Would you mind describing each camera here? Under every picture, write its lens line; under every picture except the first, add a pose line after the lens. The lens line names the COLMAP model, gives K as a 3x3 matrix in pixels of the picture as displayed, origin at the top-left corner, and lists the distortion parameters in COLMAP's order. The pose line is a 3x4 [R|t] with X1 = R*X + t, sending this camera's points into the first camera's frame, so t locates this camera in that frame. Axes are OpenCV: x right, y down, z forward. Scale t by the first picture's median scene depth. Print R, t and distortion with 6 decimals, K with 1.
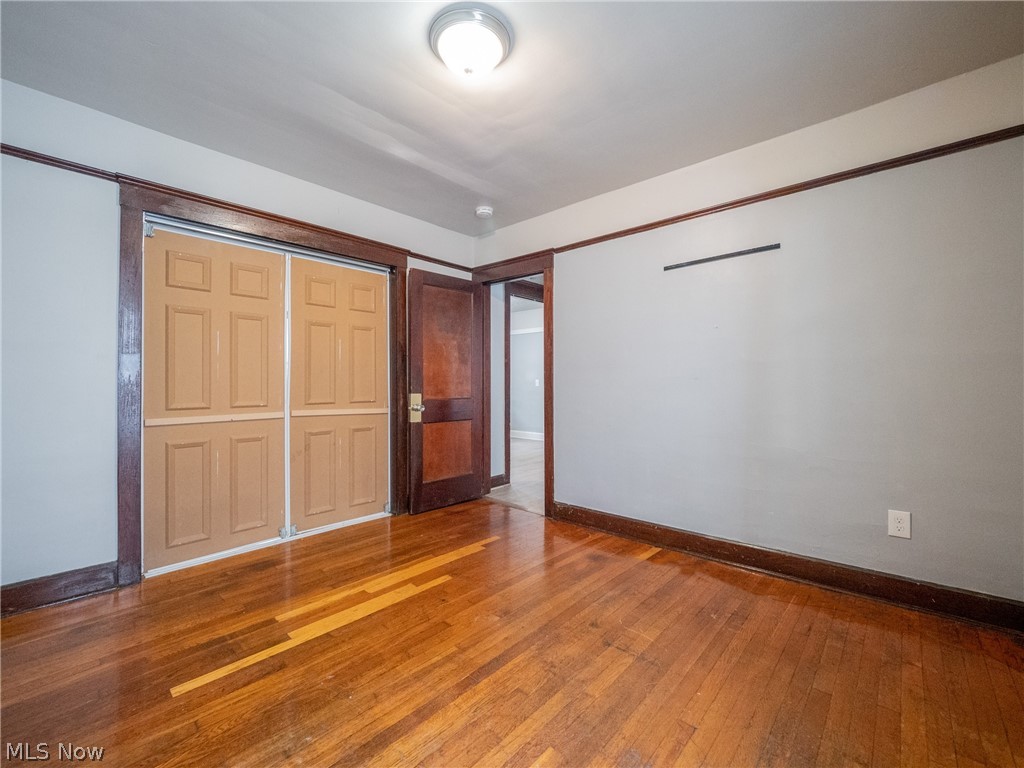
lens RADIAL K [[434.6, 0, 508.8], [0, 434.6, 372.1], [0, 0, 1]] dist [0.001990, -0.000370]
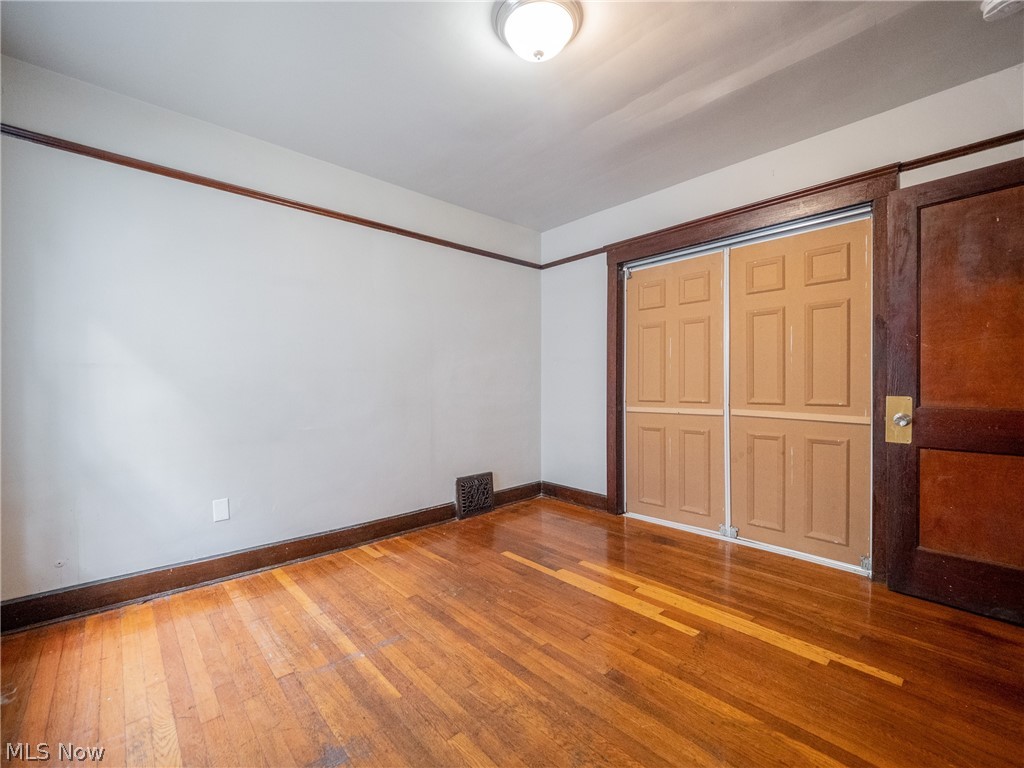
lens RADIAL K [[439.7, 0, 508.2], [0, 439.7, 377.7], [0, 0, 1]] dist [0.018415, -0.011613]
pose [[-0.089844, -0.013111, -0.995870, 0.573237], [0.034240, 0.999282, -0.016244, 0.019611], [0.995367, -0.035558, -0.089330, 0.646687]]
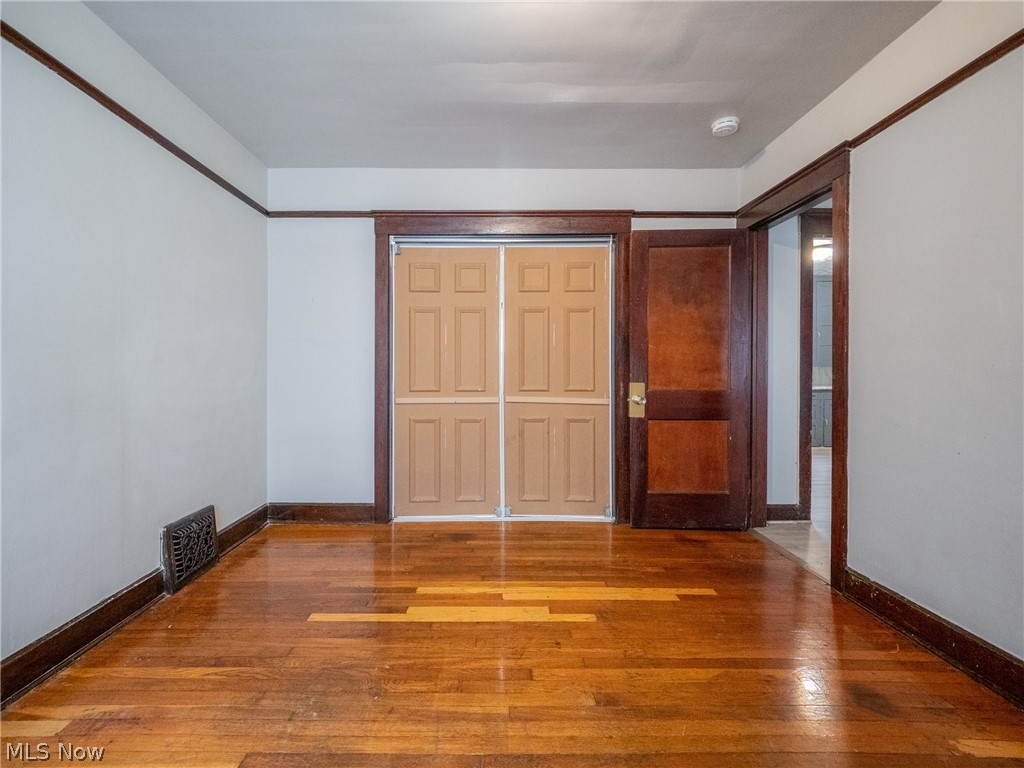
lens RADIAL K [[442.7, 0, 491.8], [0, 442.7, 368.7], [0, 0, 1]] dist [0.024865, -0.018203]
pose [[0.674495, -0.004539, -0.738265, 0.281216], [0.019101, 0.999754, 0.011304, 0.010764], [0.738032, -0.021726, 0.674416, 0.286868]]
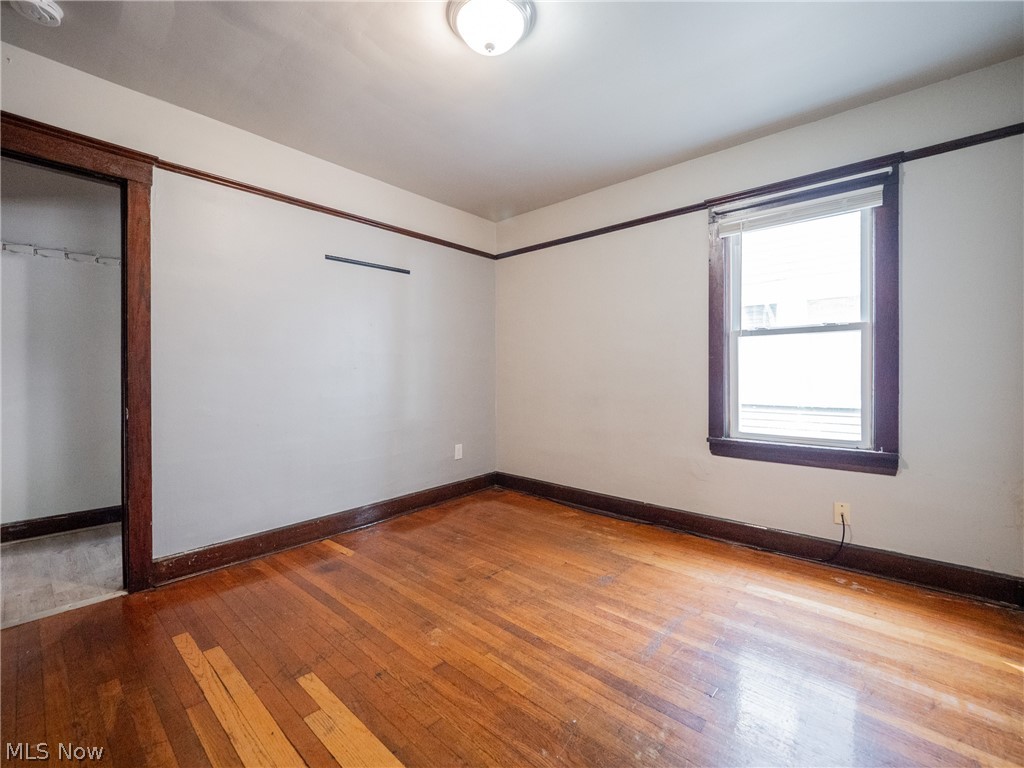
lens RADIAL K [[439.7, 0, 508.2], [0, 439.7, 377.7], [0, 0, 1]] dist [0.018415, -0.011613]
pose [[-0.010276, -0.009645, 0.999901, -0.670904], [-0.023077, 0.999689, 0.009406, 0.017223], [-0.999681, -0.022978, -0.010495, 0.614274]]
